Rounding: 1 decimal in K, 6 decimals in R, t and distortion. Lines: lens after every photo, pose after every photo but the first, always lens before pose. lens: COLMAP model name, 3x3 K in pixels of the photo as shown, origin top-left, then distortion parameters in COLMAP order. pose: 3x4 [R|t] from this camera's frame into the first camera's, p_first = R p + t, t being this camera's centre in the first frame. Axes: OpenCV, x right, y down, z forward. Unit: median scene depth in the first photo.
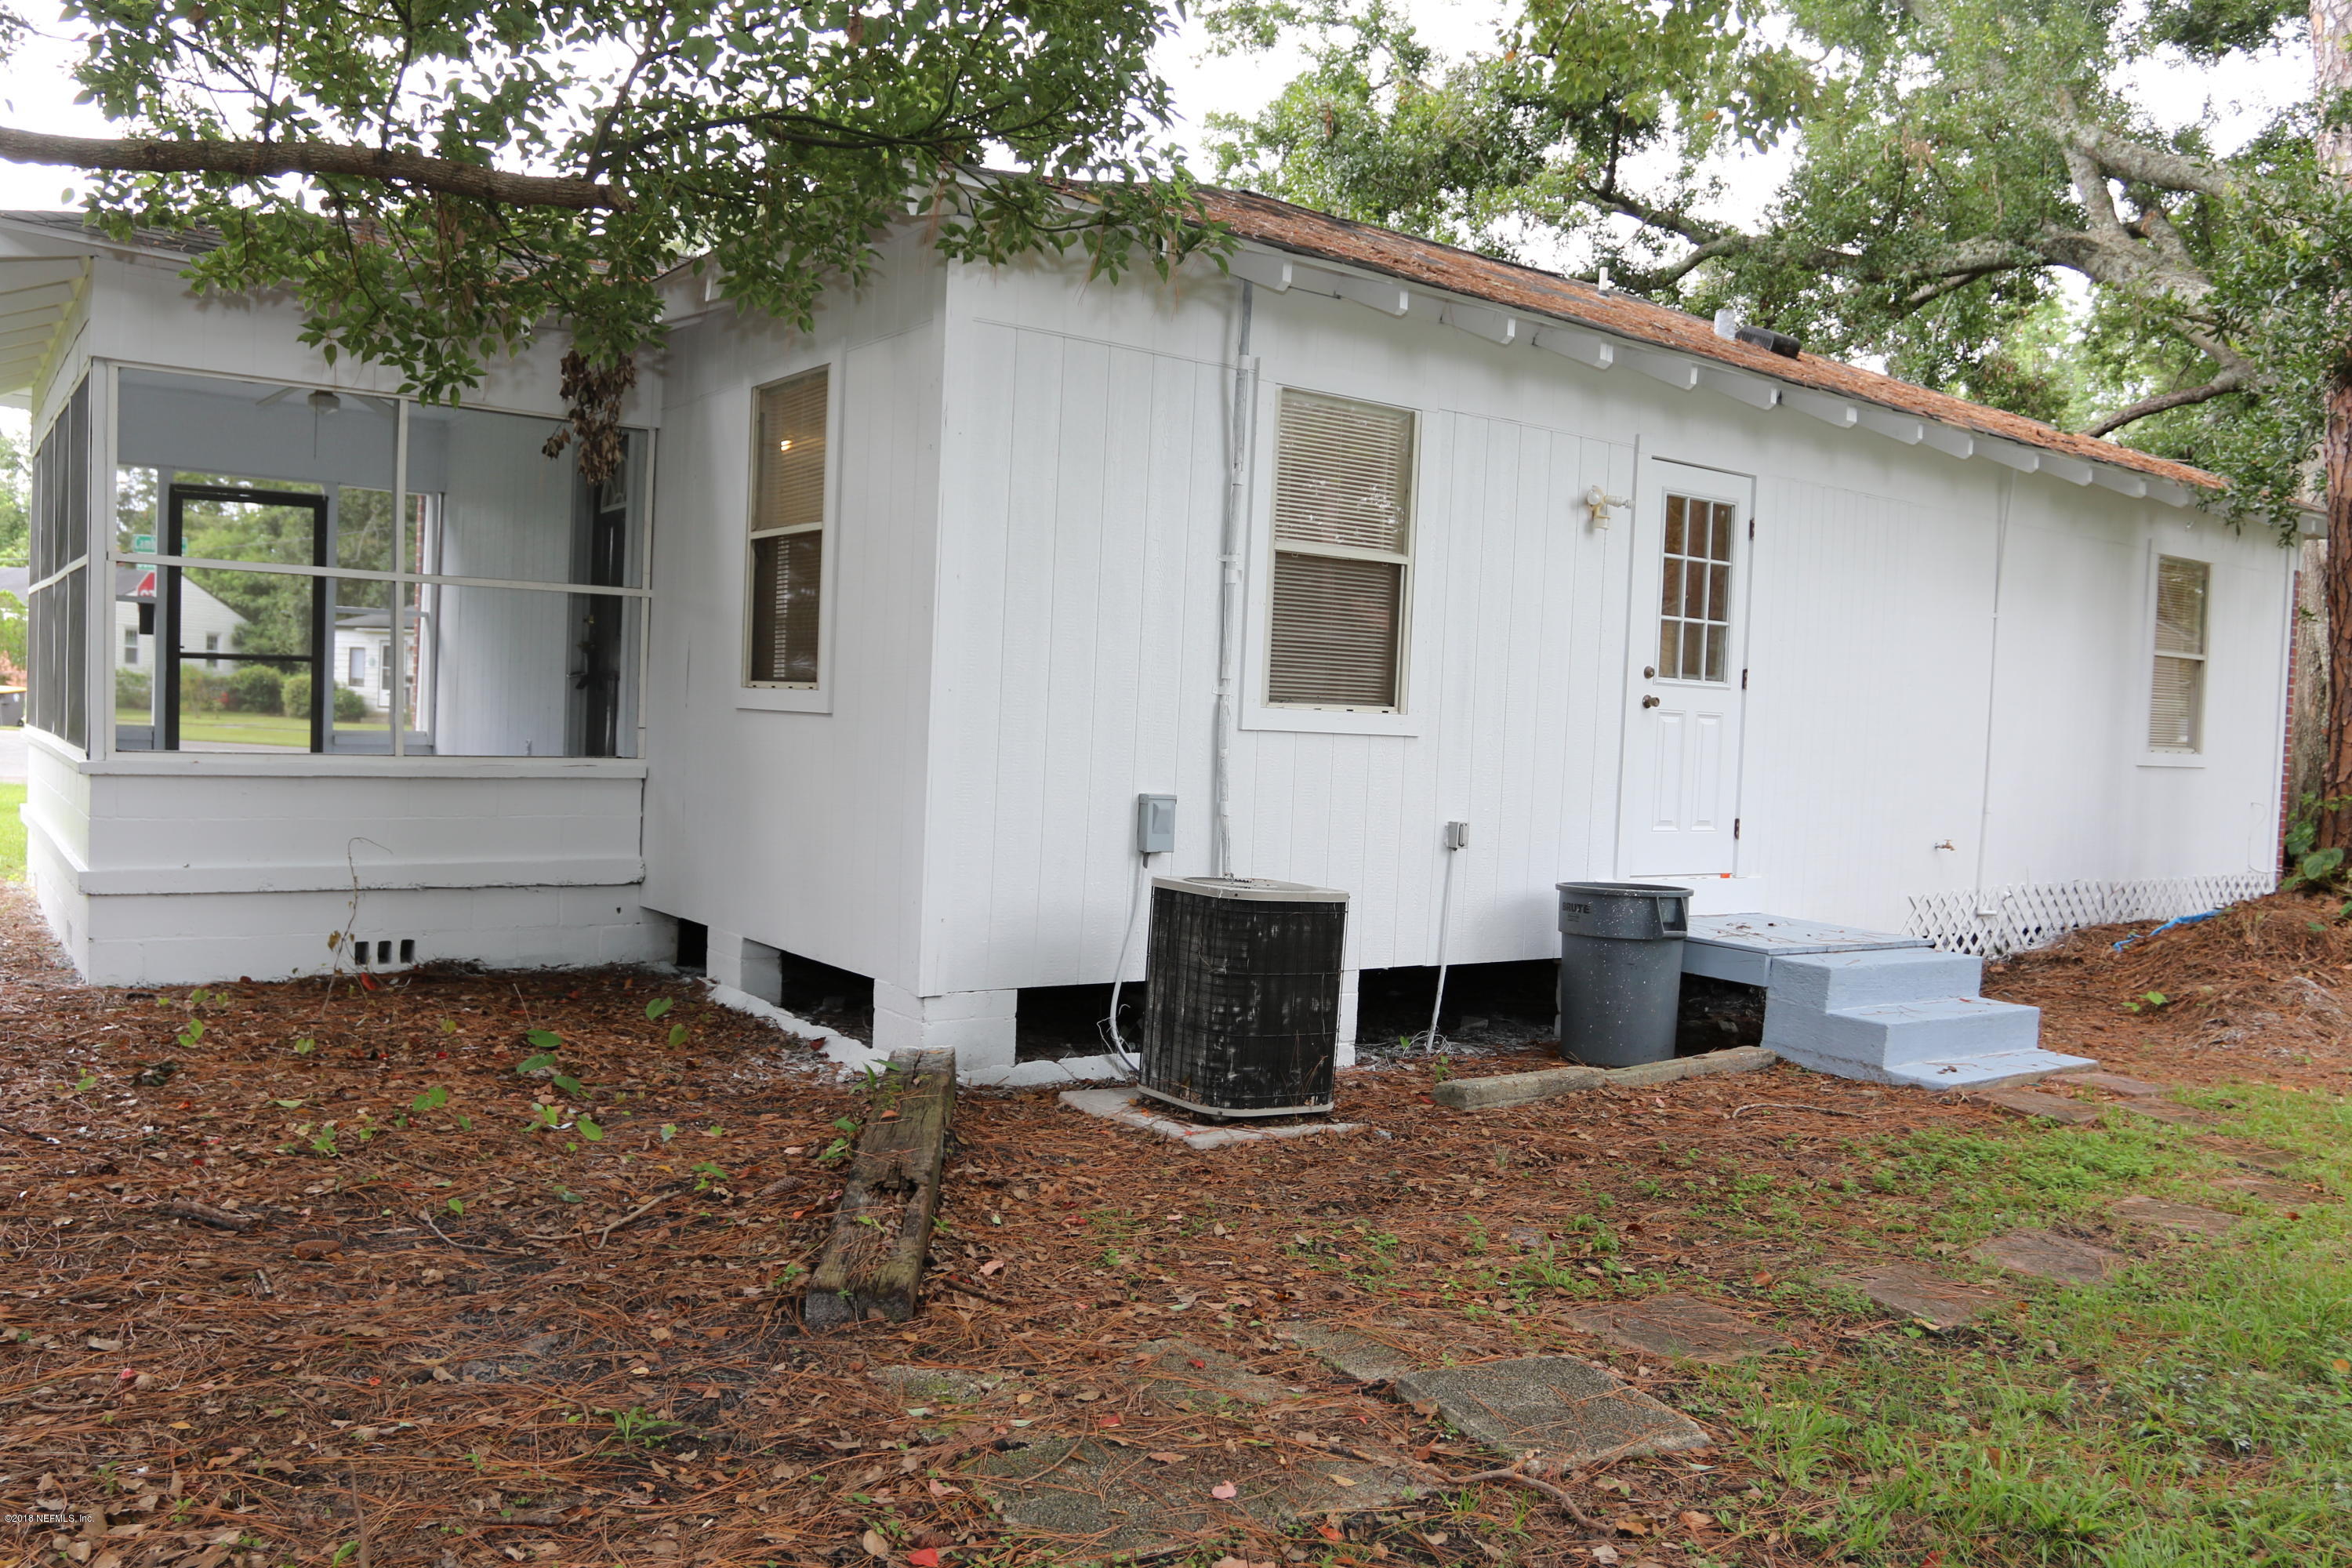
lens RADIAL K [[1797.8, 0, 1176.0], [0, 1797.8, 784.0], [0, 0, 1]] dist [-0.051137, 0.012715]
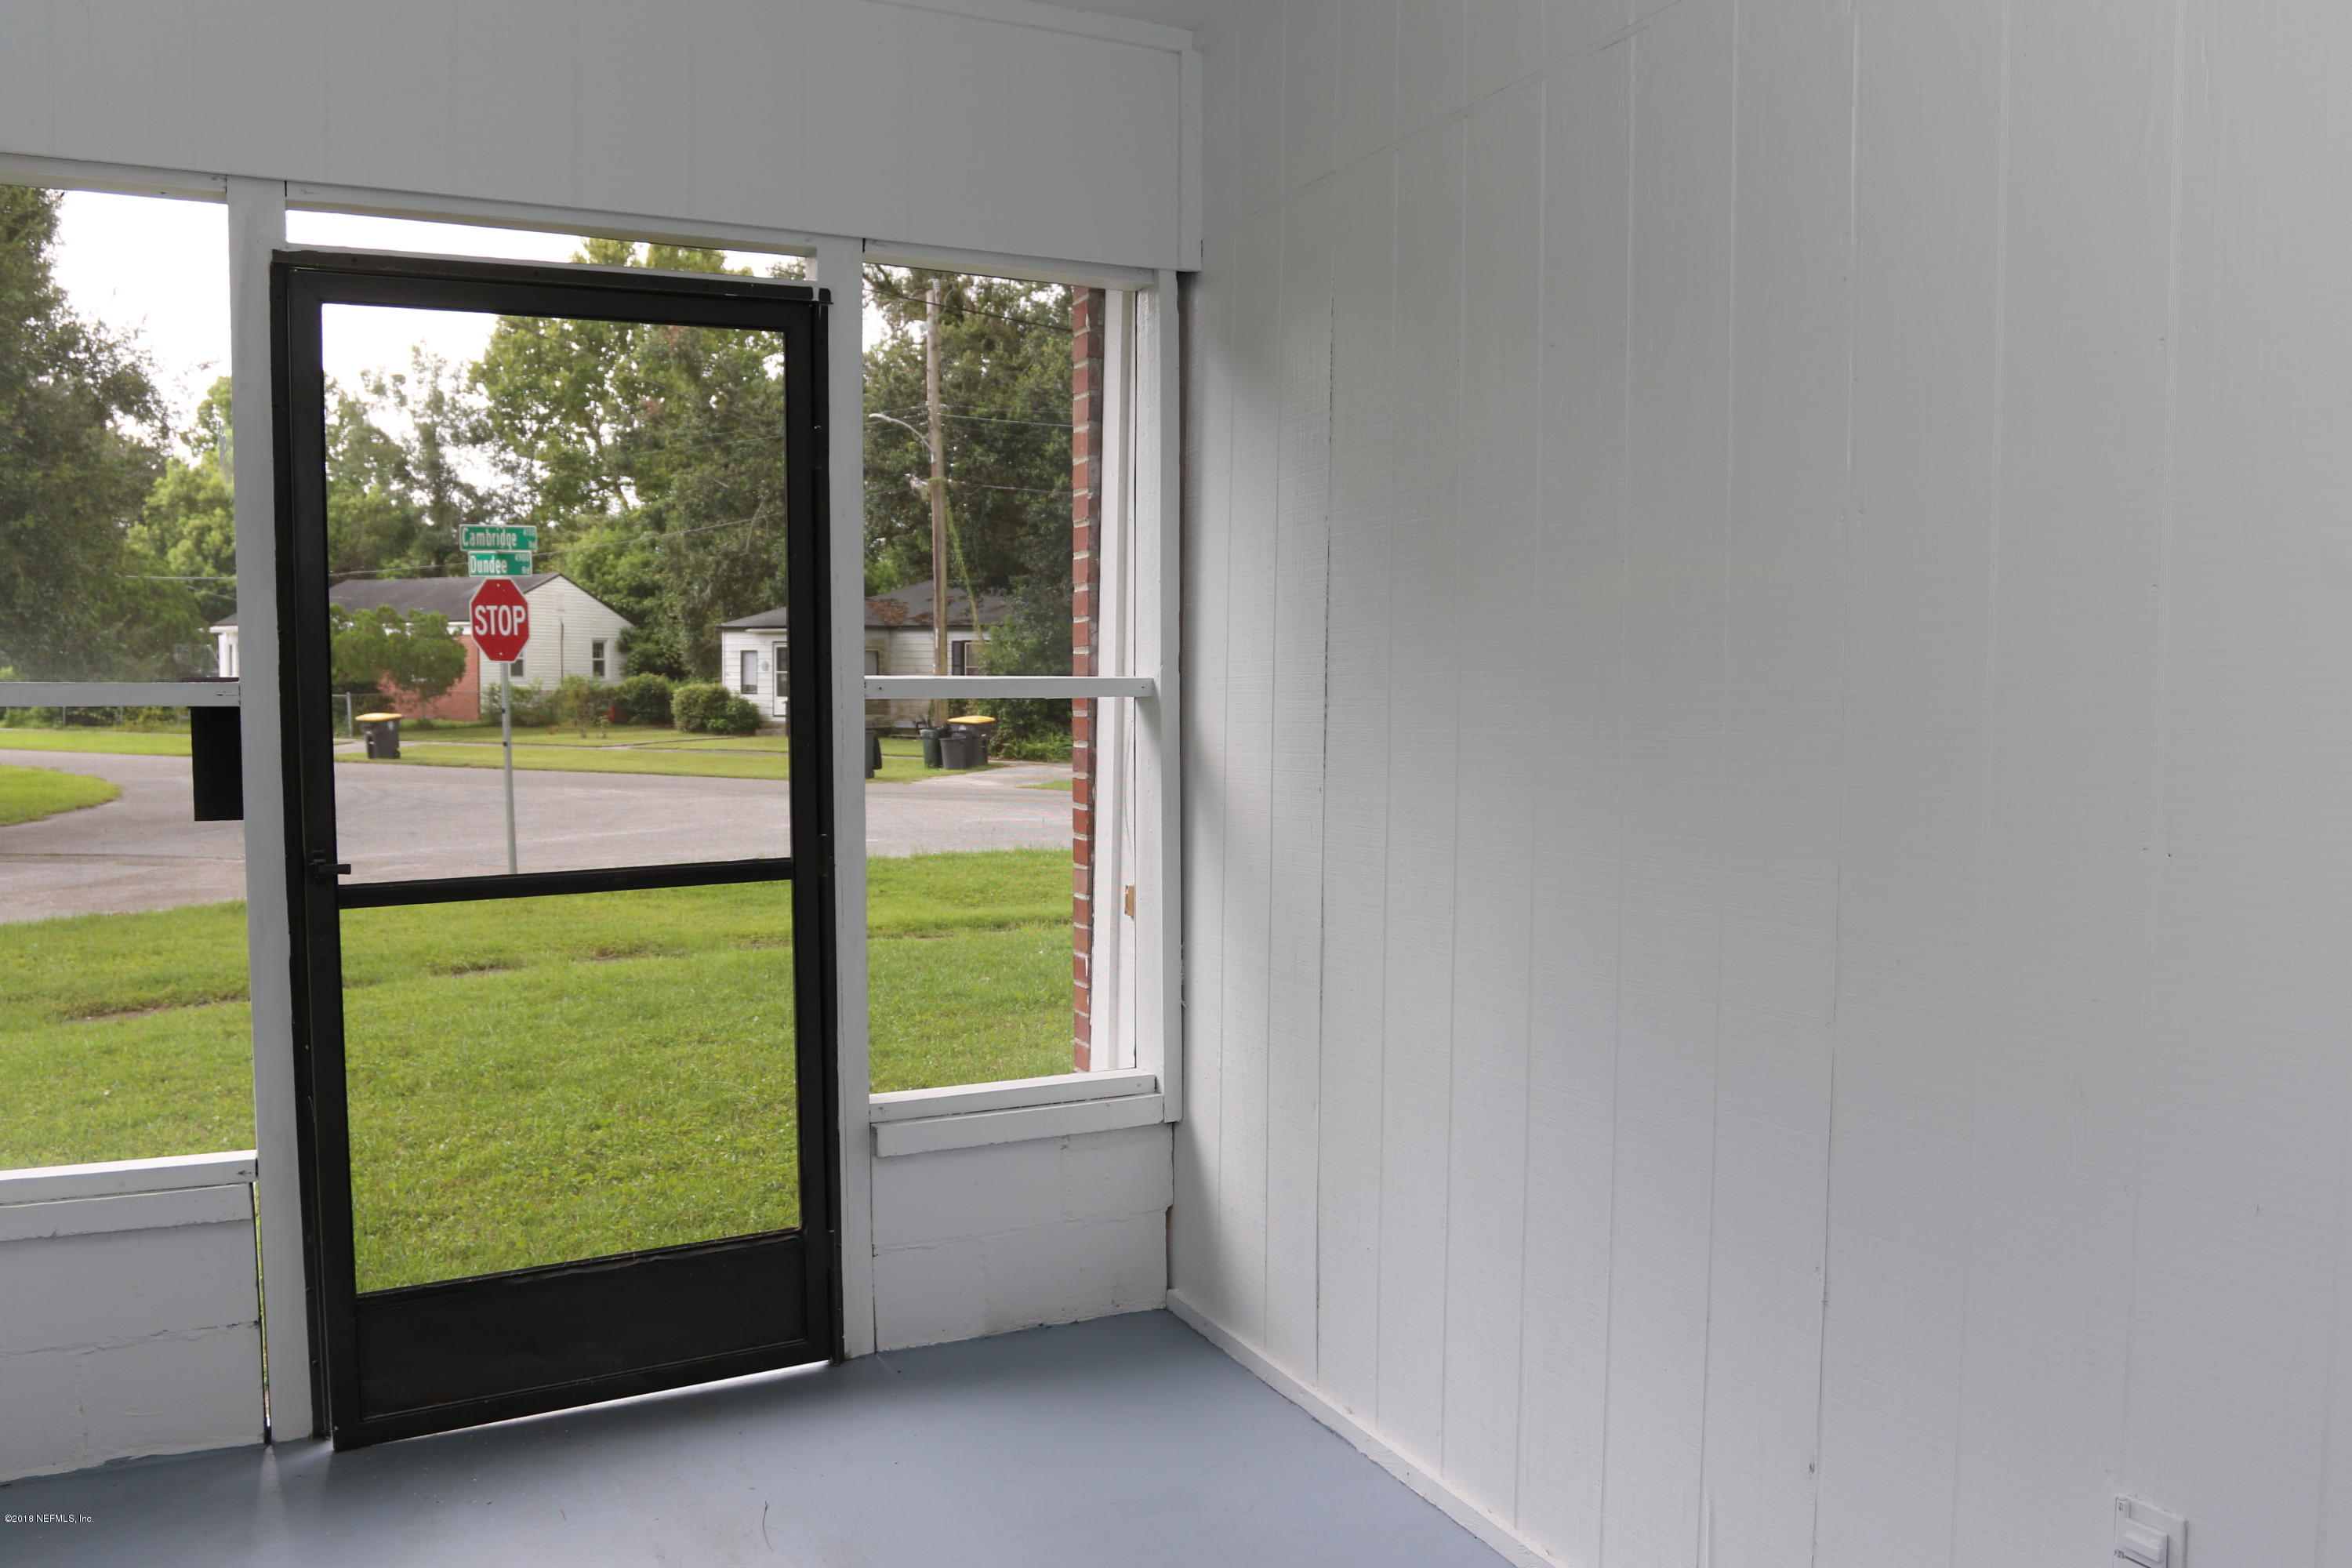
lens RADIAL K [[1797.8, 0, 1176.0], [0, 1797.8, 784.0], [0, 0, 1]] dist [-0.051137, 0.012715]
pose [[0.981227, -0.024927, -0.191237, -0.078339], [0.028592, 0.999456, 0.016427, -0.018287], [0.190723, -0.021586, 0.981406, 0.154126]]
